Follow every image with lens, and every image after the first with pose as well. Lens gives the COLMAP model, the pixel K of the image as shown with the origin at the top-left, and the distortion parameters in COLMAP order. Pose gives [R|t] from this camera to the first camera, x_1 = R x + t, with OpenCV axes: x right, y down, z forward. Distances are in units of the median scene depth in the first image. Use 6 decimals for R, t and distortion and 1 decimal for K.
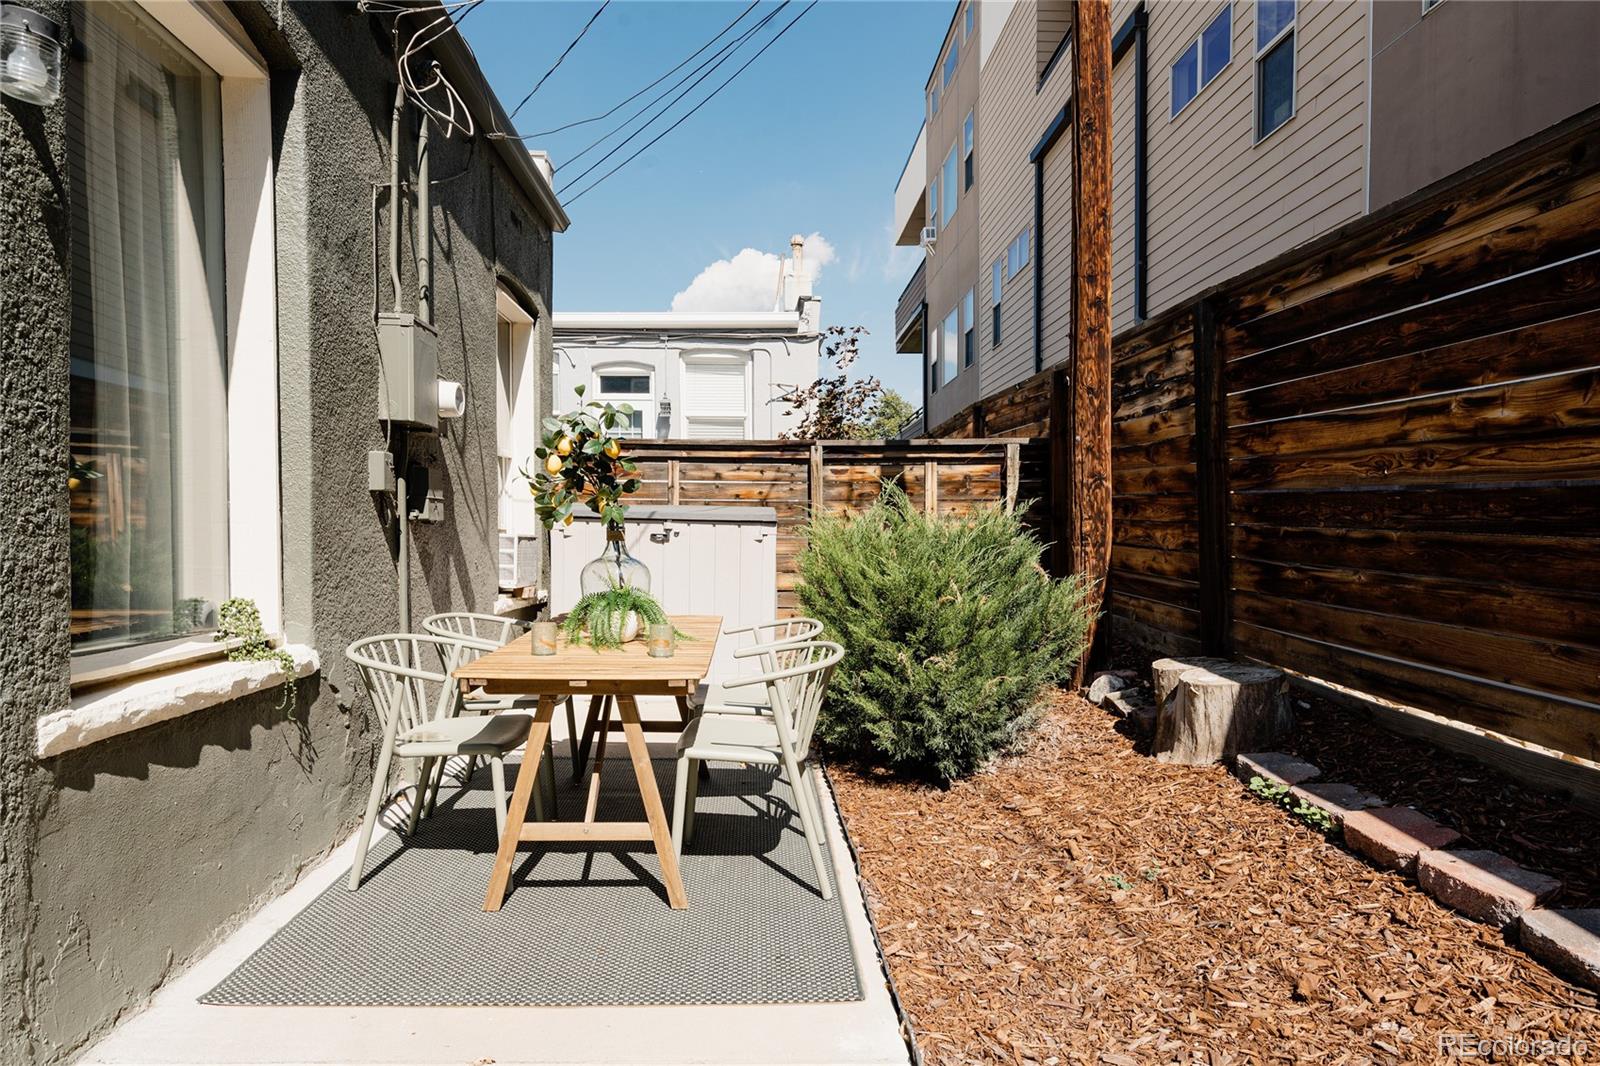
lens RADIAL K [[907.0, 0, 798.8], [0, 907.0, 562.1], [0, 0, 1]] dist [0.005524, 0.003050]
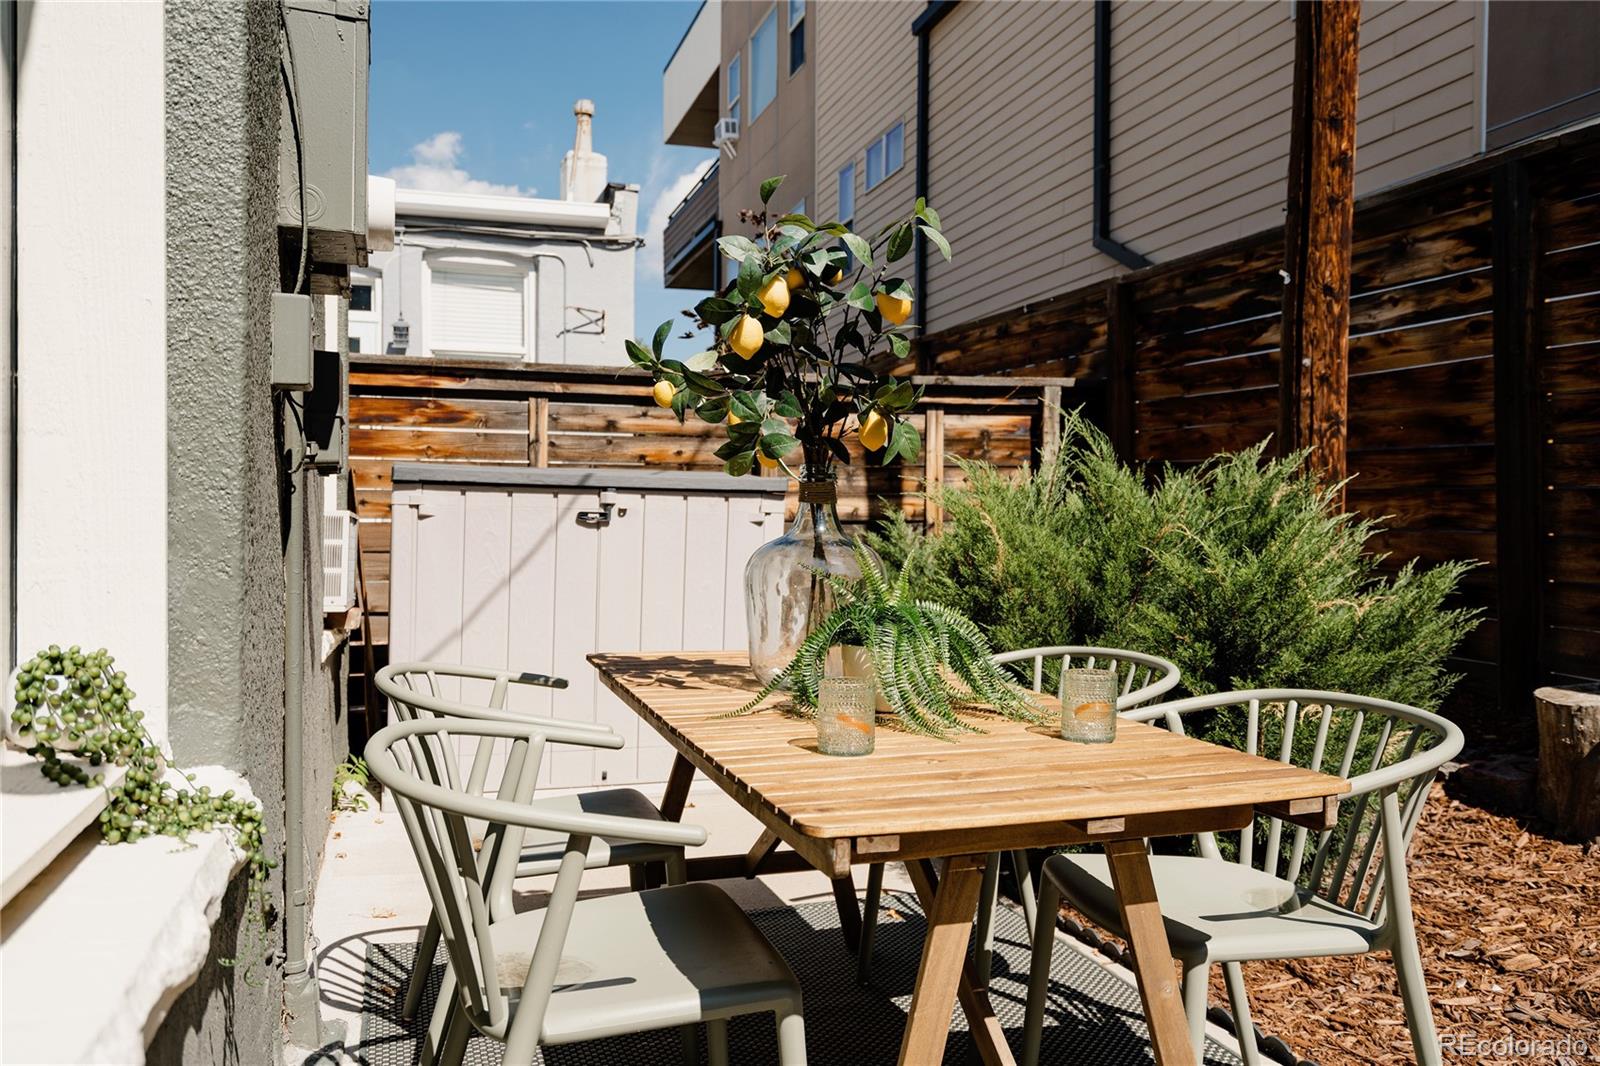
lens RADIAL K [[1207.2, 0, 919.6], [0, 1207.2, 534.8], [0, 0, 1]] dist [0.010676, 0.001725]
pose [[0.953480, -0.008908, 0.301325, -0.305385], [0.016779, 0.999582, -0.023545, 0.008713], [-0.300989, 0.027506, 0.953231, 0.316617]]
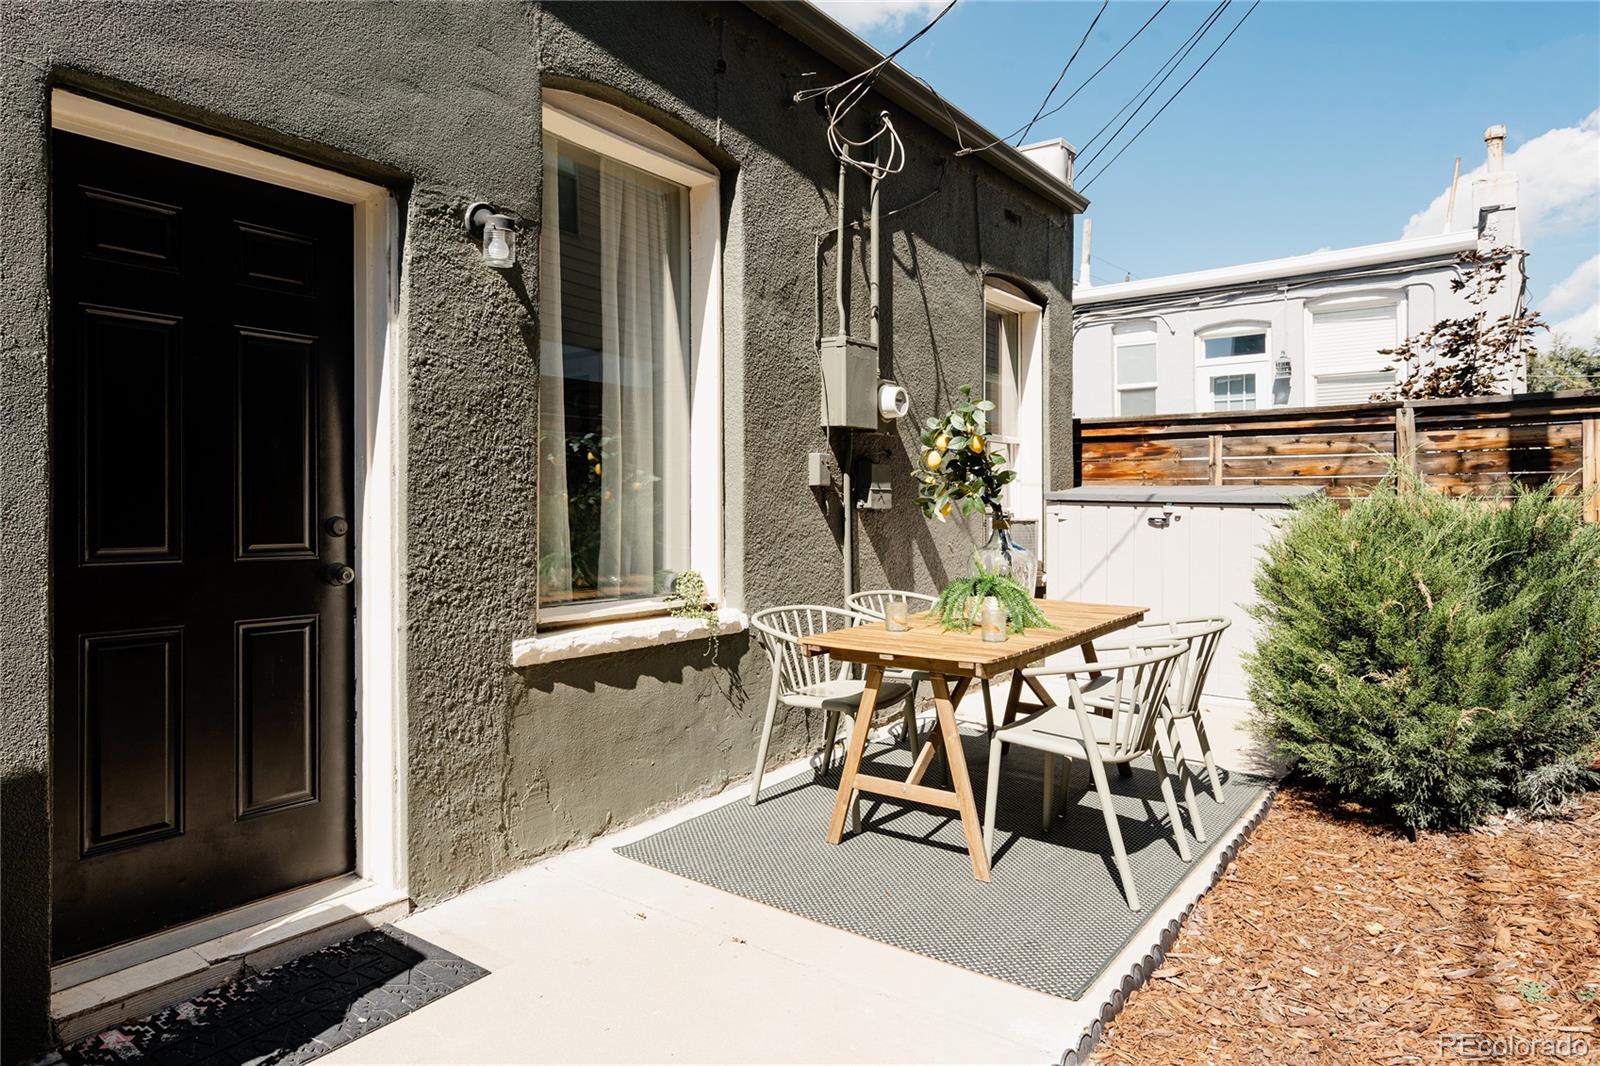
lens RADIAL K [[948.6, 0, 795.0], [0, 948.6, 524.2], [0, 0, 1]] dist [0.004465, 0.003140]
pose [[0.788051, 0.006918, -0.615572, 0.251803], [-0.017708, 0.999778, -0.011433, -0.010974], [0.615356, 0.019910, 0.787998, -0.008053]]
